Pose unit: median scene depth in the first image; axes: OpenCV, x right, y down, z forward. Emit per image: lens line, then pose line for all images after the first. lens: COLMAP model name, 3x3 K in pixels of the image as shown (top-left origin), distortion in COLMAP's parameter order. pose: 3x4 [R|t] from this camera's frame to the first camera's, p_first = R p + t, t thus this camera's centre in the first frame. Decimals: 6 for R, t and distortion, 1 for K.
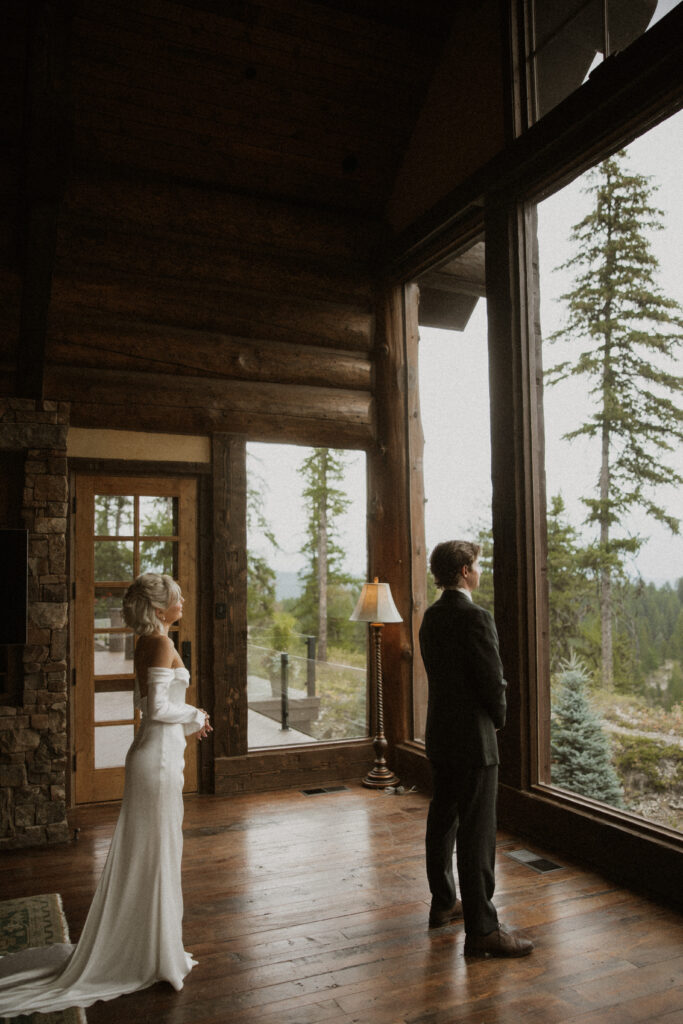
lens RADIAL K [[827.5, 0, 335.2], [0, 827.5, 526.6], [0, 0, 1]] dist [-0.101780, 0.110647]
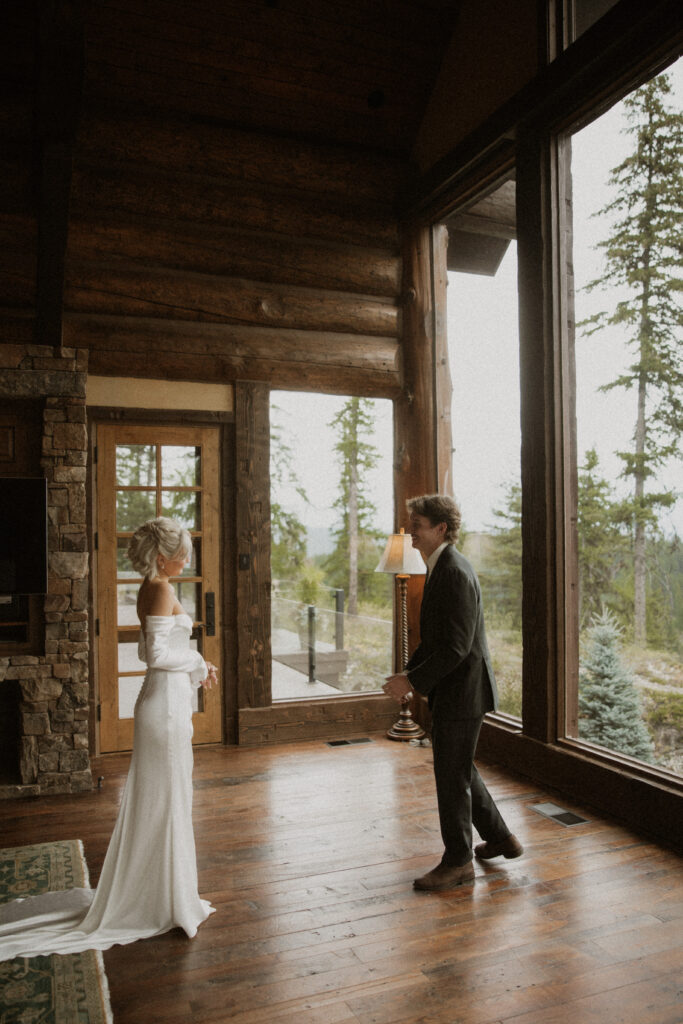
lens RADIAL K [[827.5, 0, 335.2], [0, 827.5, 526.6], [0, 0, 1]] dist [-0.101780, 0.110647]
pose [[0.999202, 0.000657, -0.039936, 0.008767], [0.001433, 0.998631, 0.052287, 0.007734], [0.039915, -0.052303, 0.997833, 0.016458]]
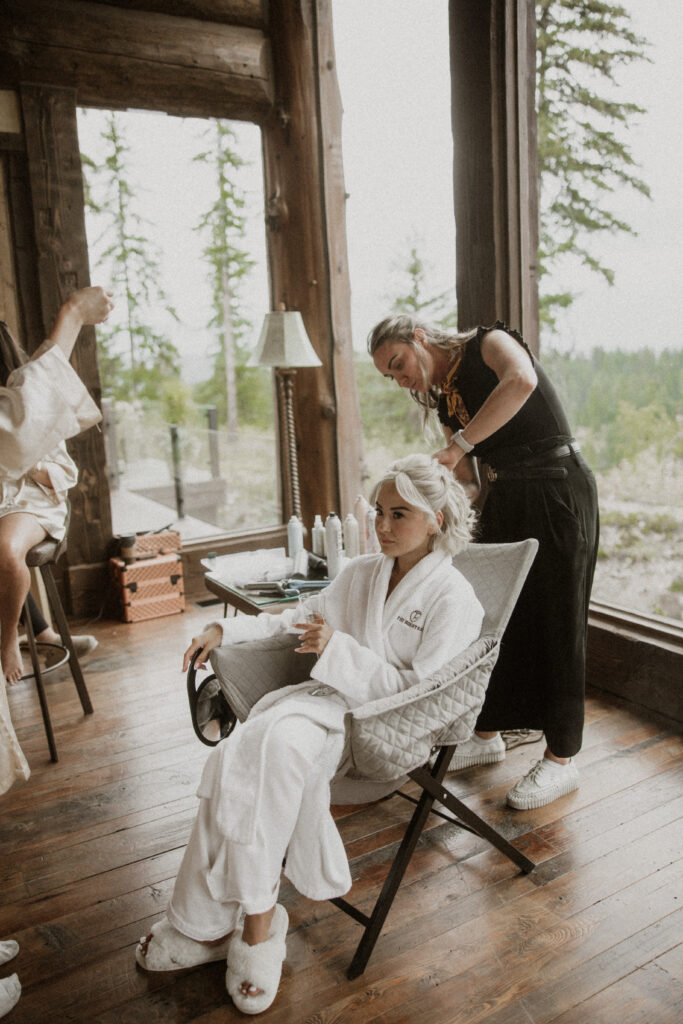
lens RADIAL K [[802.3, 0, 315.8], [0, 802.3, 516.0], [0, 0, 1]] dist [-0.092492, 0.087156]
pose [[0.995815, -0.055987, 0.072233, 0.018114], [0.036243, 0.967503, 0.250248, 0.063225], [-0.083896, -0.246583, 0.965484, 0.280355]]
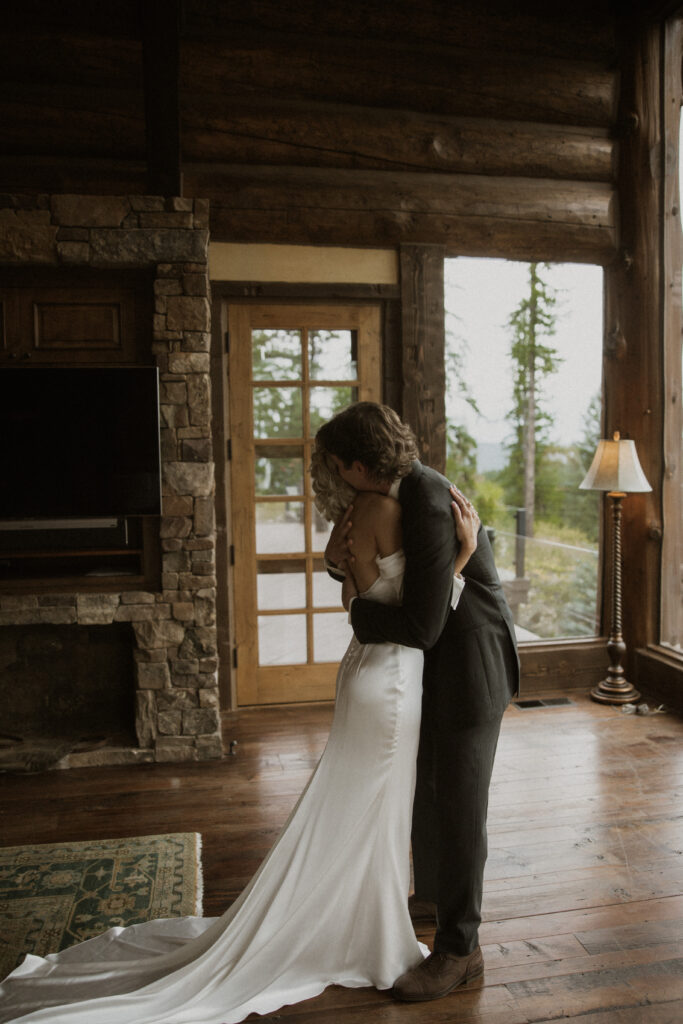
lens RADIAL K [[827.5, 0, 335.2], [0, 827.5, 526.6], [0, 0, 1]] dist [-0.101780, 0.110647]
pose [[0.971376, 0.017313, -0.236914, -0.020260], [0.019154, 0.988385, 0.150760, 0.027530], [0.236773, -0.150982, 0.959762, 0.196828]]
